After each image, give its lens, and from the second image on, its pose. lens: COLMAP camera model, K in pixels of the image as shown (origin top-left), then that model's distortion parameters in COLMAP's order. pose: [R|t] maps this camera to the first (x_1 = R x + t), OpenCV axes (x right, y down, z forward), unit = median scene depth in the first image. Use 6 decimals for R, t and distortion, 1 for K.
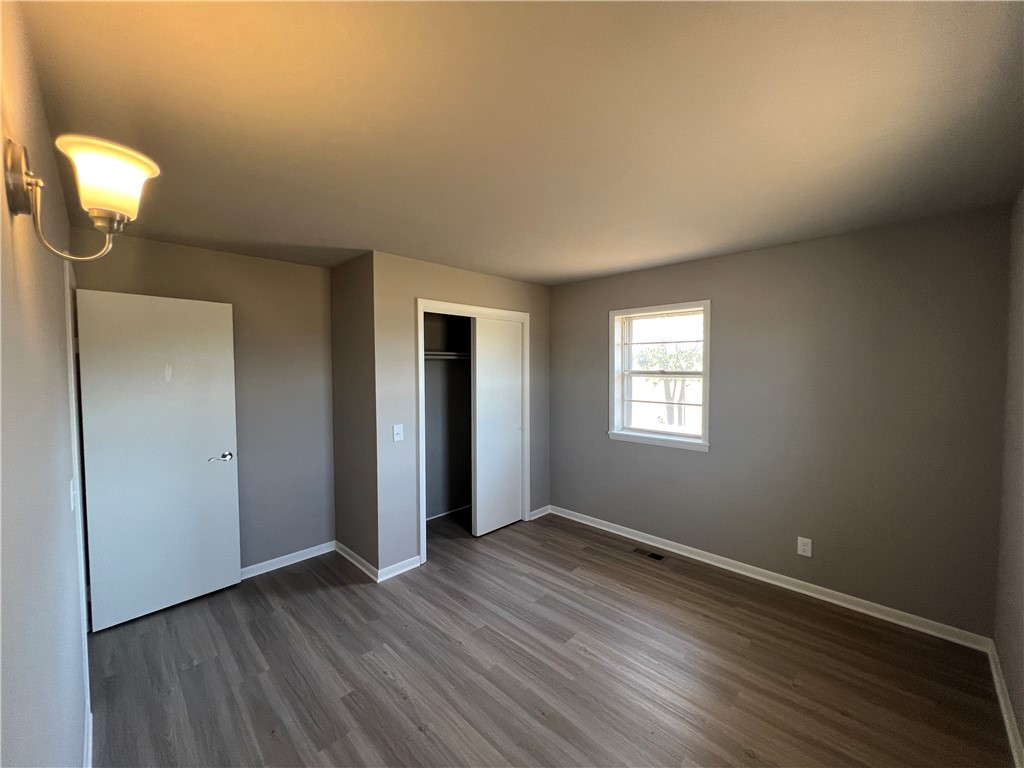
lens RADIAL K [[408.6, 0, 508.5], [0, 408.6, 382.2], [0, 0, 1]] dist [0.001912, 0.000270]
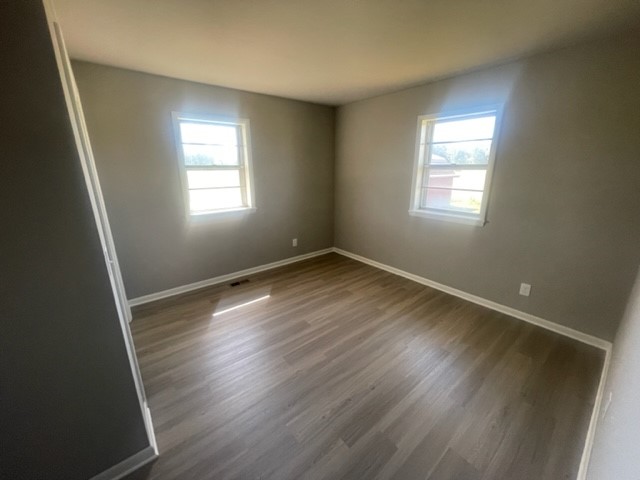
lens RADIAL K [[259.3, 0, 319.8], [0, 259.3, 239.0], [0, 0, 1]] dist [-0.001329, -0.000195]
pose [[0.106222, -0.268860, 0.957304, -0.713283], [0.043053, 0.963092, 0.265708, -0.004962], [-0.993410, 0.012991, 0.113876, 0.728552]]
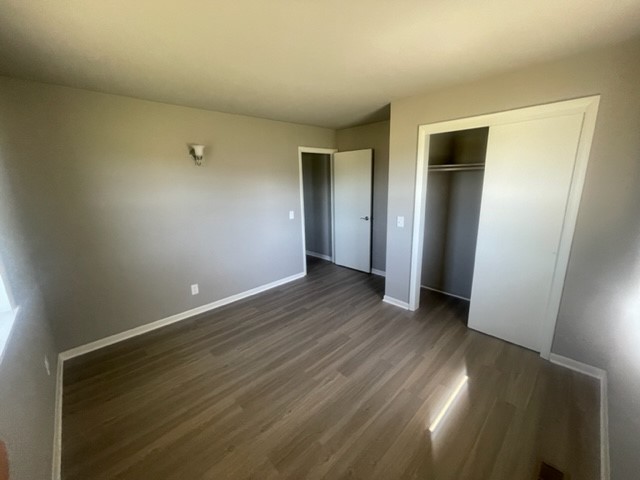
lens RADIAL K [[259.3, 0, 319.8], [0, 259.3, 239.0], [0, 0, 1]] dist [-0.001329, -0.000195]
pose [[-0.025596, 0.231726, -0.972444, 0.832241], [-0.014715, 0.972570, 0.232143, -0.043397], [0.999564, 0.020252, -0.021484, 0.830994]]
